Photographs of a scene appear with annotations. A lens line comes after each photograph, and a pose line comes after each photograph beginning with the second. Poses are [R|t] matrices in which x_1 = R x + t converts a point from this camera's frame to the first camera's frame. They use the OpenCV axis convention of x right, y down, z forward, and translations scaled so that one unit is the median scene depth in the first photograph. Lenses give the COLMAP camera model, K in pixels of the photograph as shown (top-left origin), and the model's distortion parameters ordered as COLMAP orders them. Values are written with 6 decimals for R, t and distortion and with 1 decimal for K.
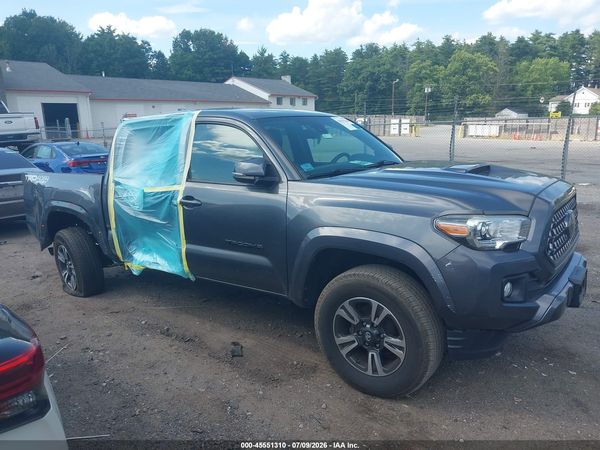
lens RADIAL K [[482.2, 0, 293.8], [0, 482.2, 231.1], [0, 0, 1]] dist [0.000691, -0.004723]
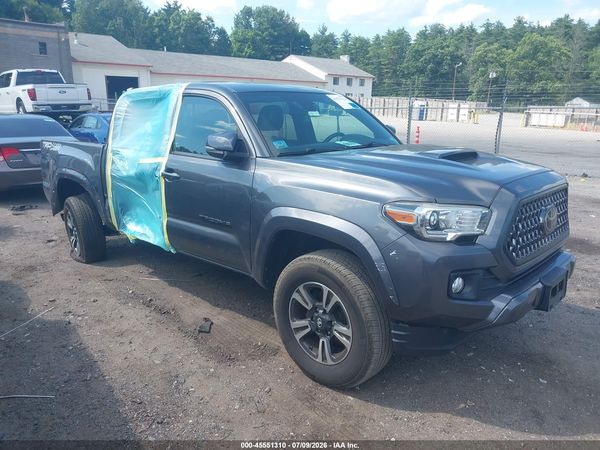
lens RADIAL K [[482.2, 0, 298.3], [0, 482.2, 231.3], [0, 0, 1]] dist [0.000691, -0.004723]
pose [[0.992496, 0.064873, -0.103649, 0.145620], [-0.060921, 0.997306, 0.040855, -0.000889], [0.106020, -0.034234, 0.993775, 0.032389]]
